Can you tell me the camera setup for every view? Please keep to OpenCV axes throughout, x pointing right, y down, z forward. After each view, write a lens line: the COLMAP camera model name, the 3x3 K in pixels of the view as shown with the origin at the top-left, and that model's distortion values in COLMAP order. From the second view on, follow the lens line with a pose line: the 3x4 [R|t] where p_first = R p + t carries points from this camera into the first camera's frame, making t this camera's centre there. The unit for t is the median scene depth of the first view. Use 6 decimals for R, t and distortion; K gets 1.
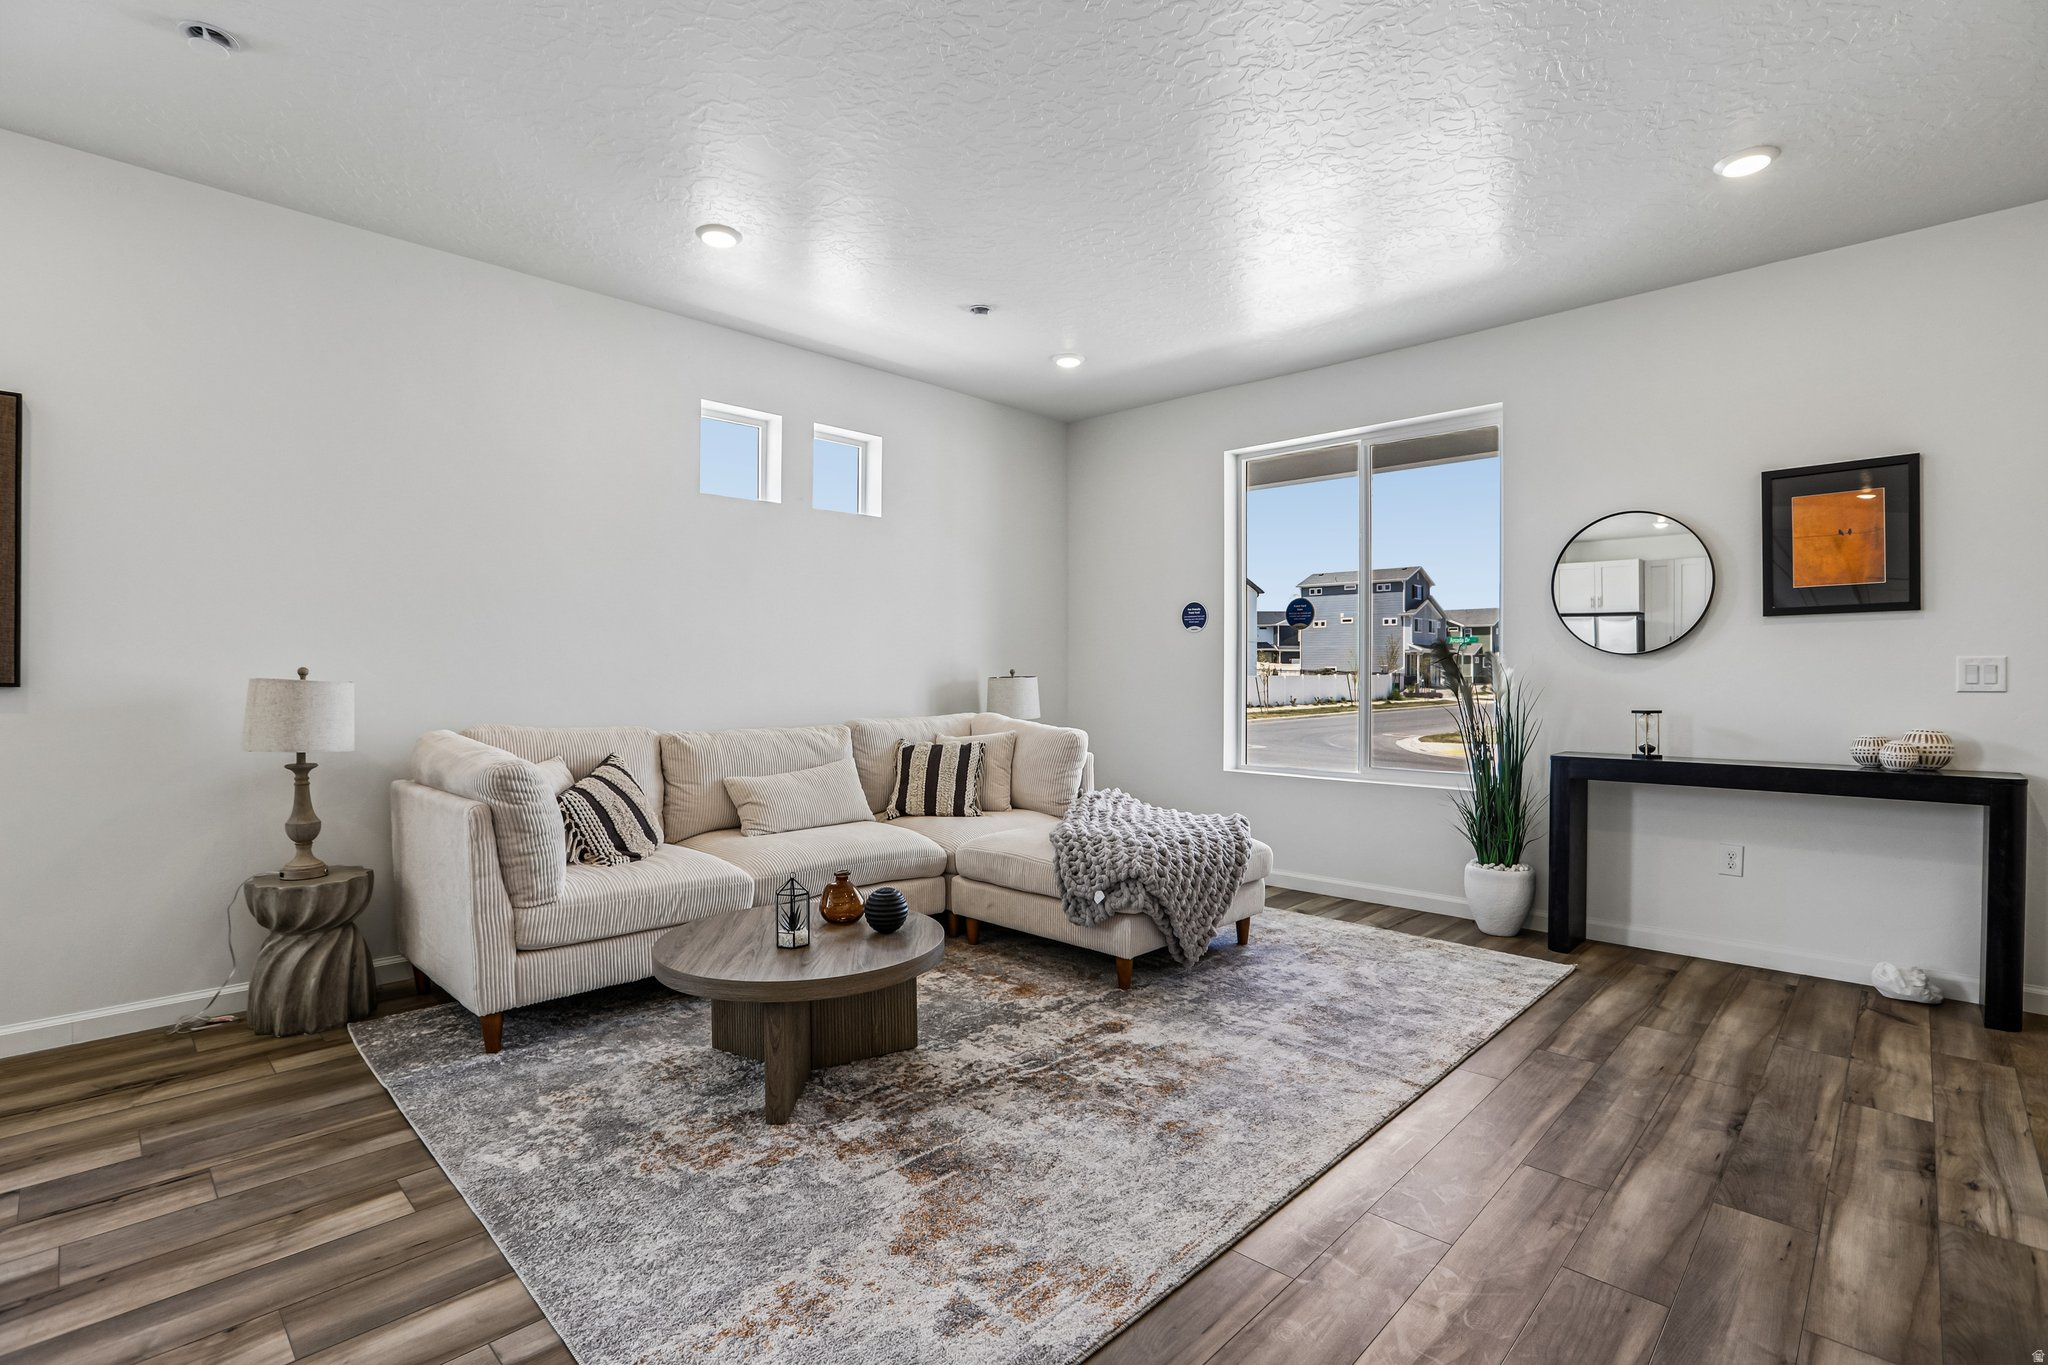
lens RADIAL K [[952.8, 0, 1035.4], [0, 952.8, 694.1], [0, 0, 1]] dist [-0.027085, 0.004933]
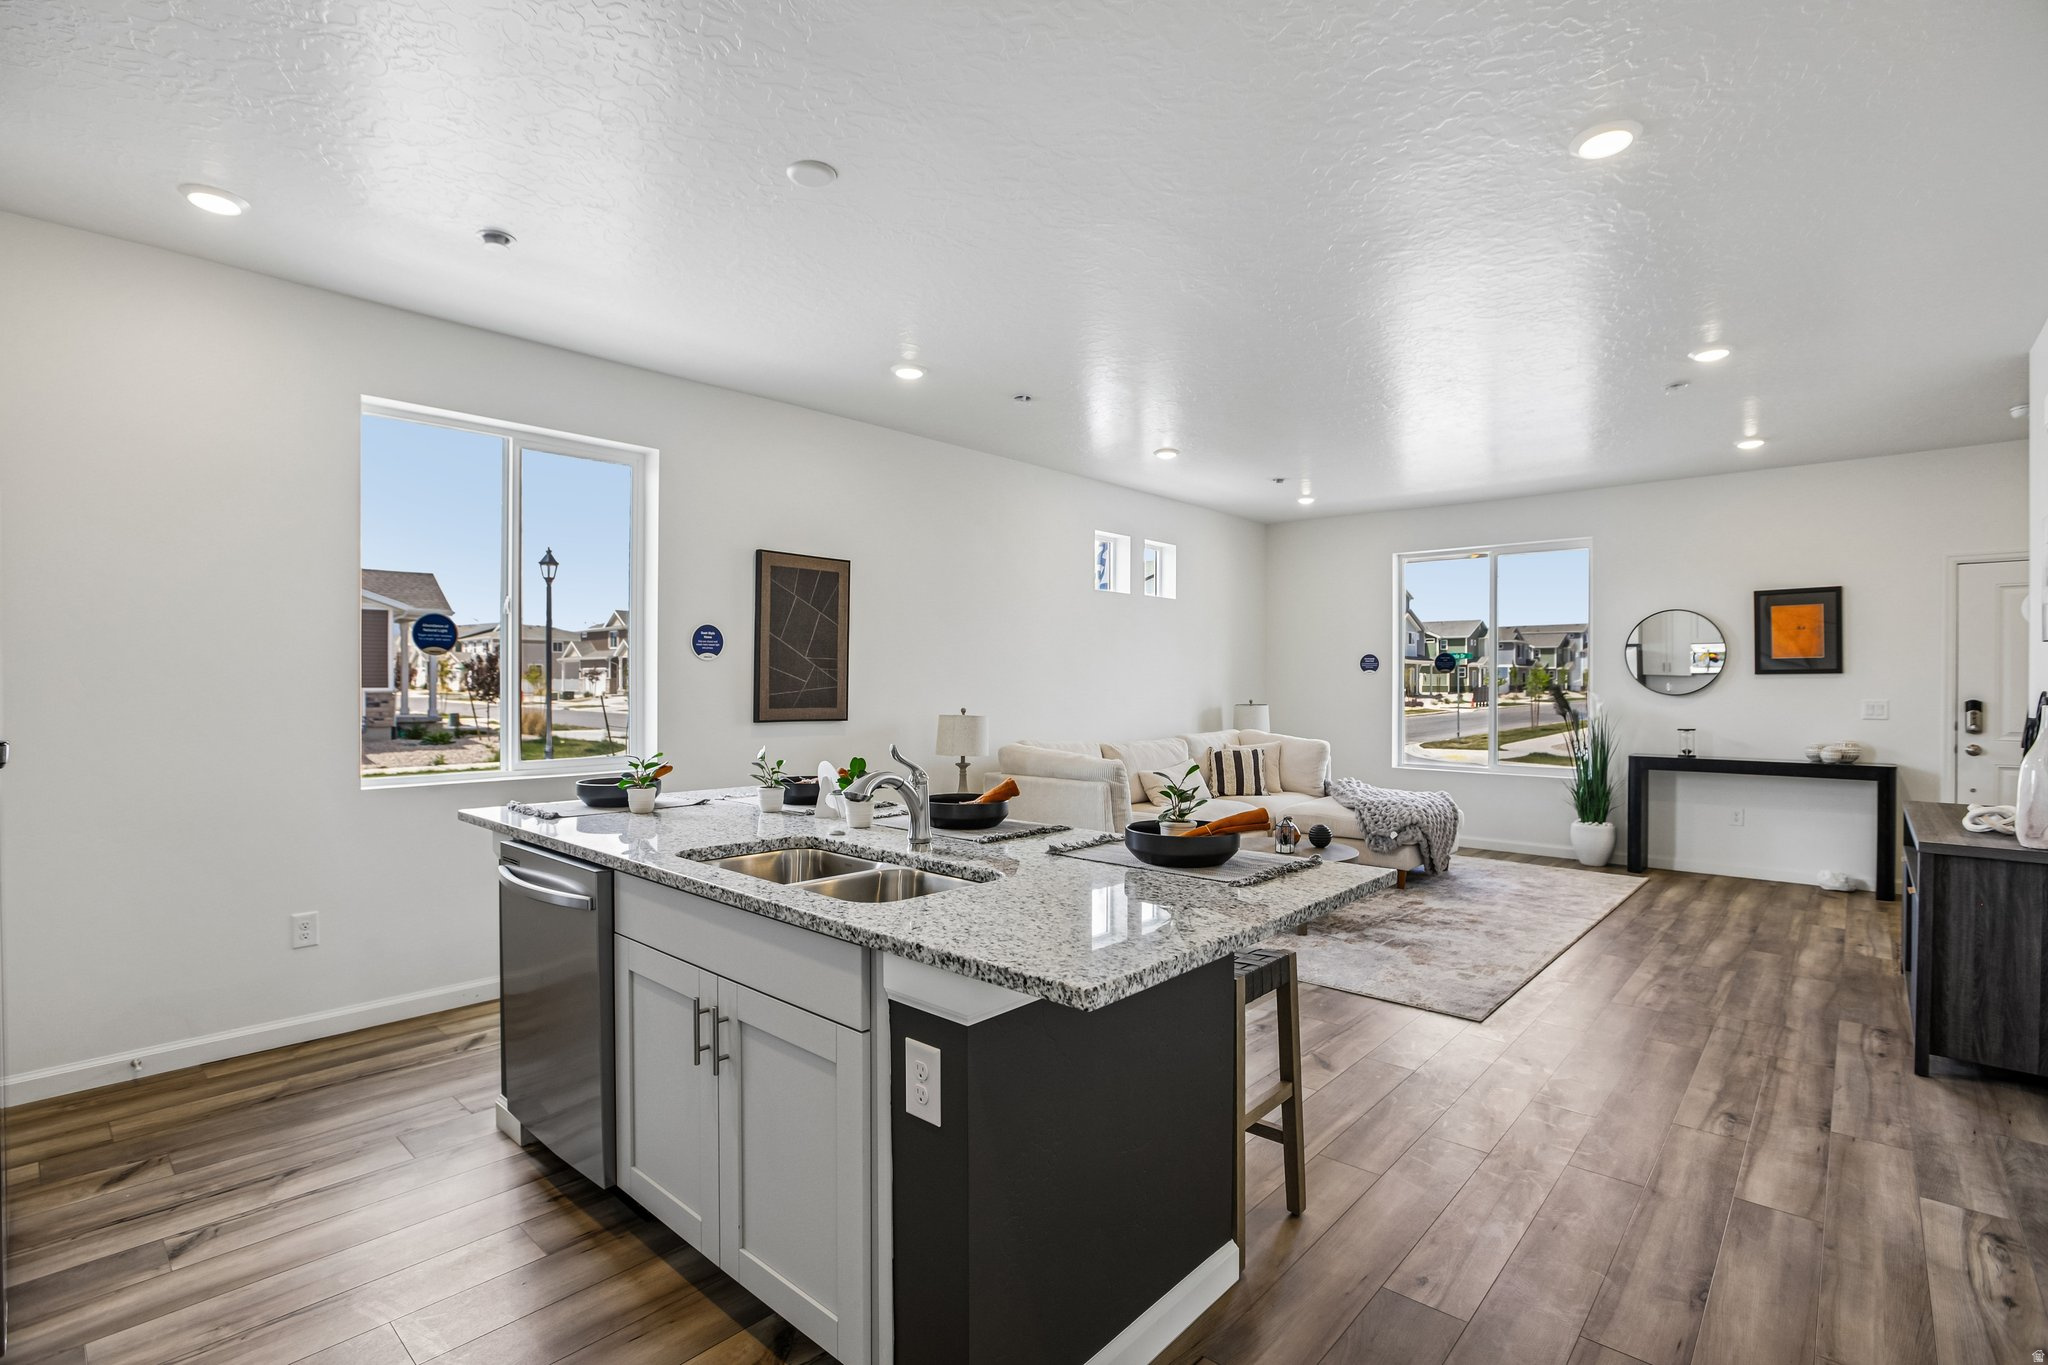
lens RADIAL K [[969.1, 0, 1020.7], [0, 969.1, 696.1], [0, 0, 1]] dist [-0.026015, 0.005996]
pose [[0.999524, -0.001105, 0.030841, -0.682052], [0.001249, 0.999988, -0.004655, -0.039888], [-0.030835, 0.004692, 0.999513, -0.777819]]
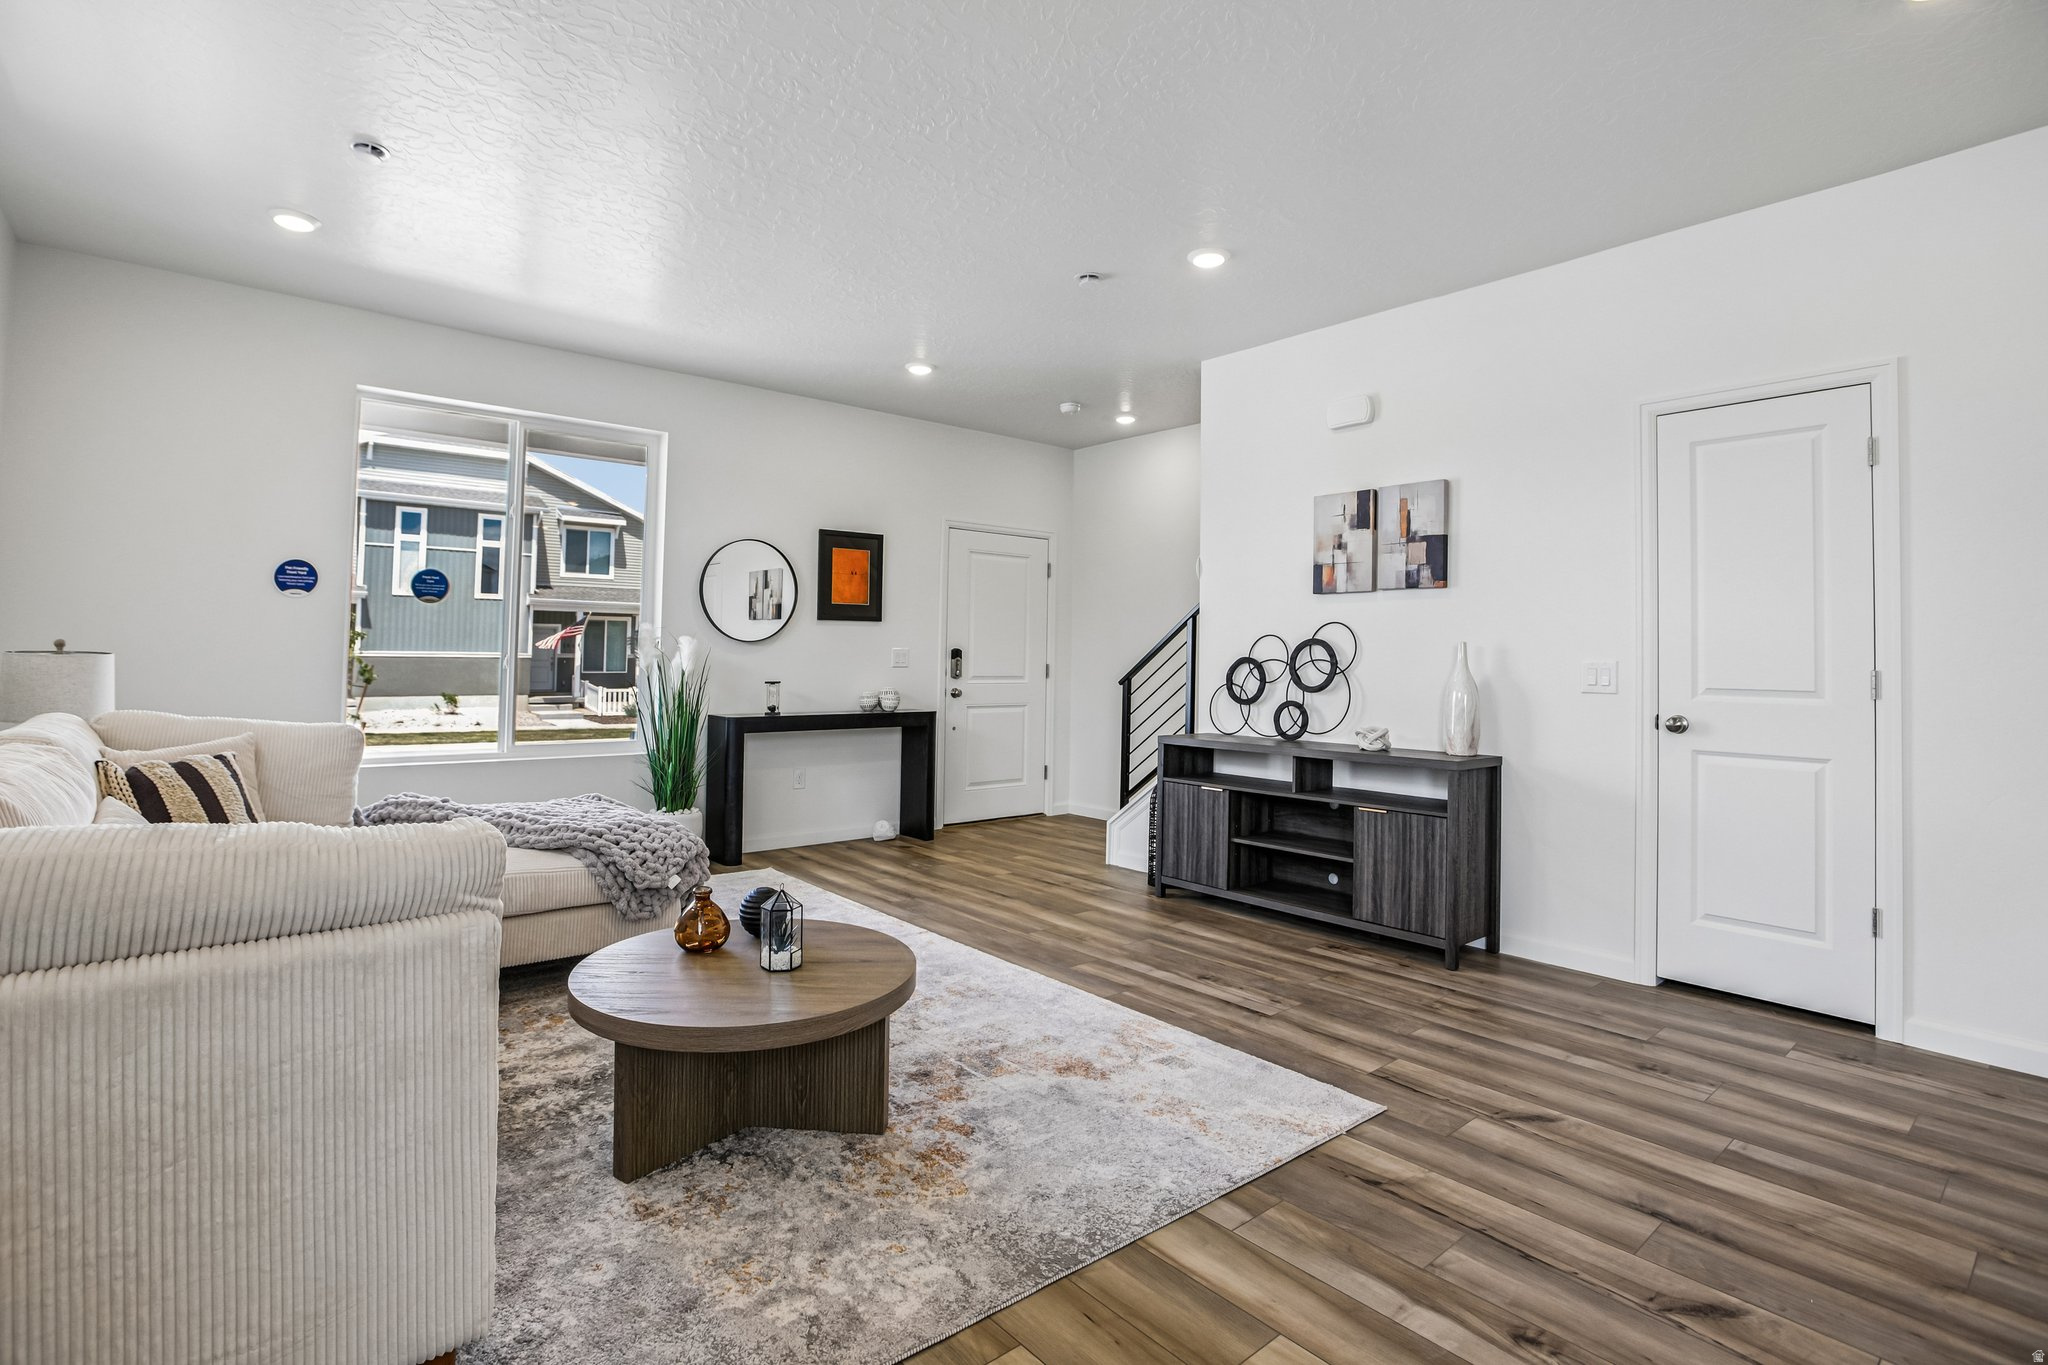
lens RADIAL K [[969.1, 0, 1003.2], [0, 969.1, 642.0], [0, 0, 1]] dist [-0.026015, 0.005996]
pose [[0.115969, 0.020031, 0.993051, -0.877816], [0.011765, 0.999699, -0.021539, -0.007821], [-0.993183, 0.014181, 0.115698, 0.547879]]
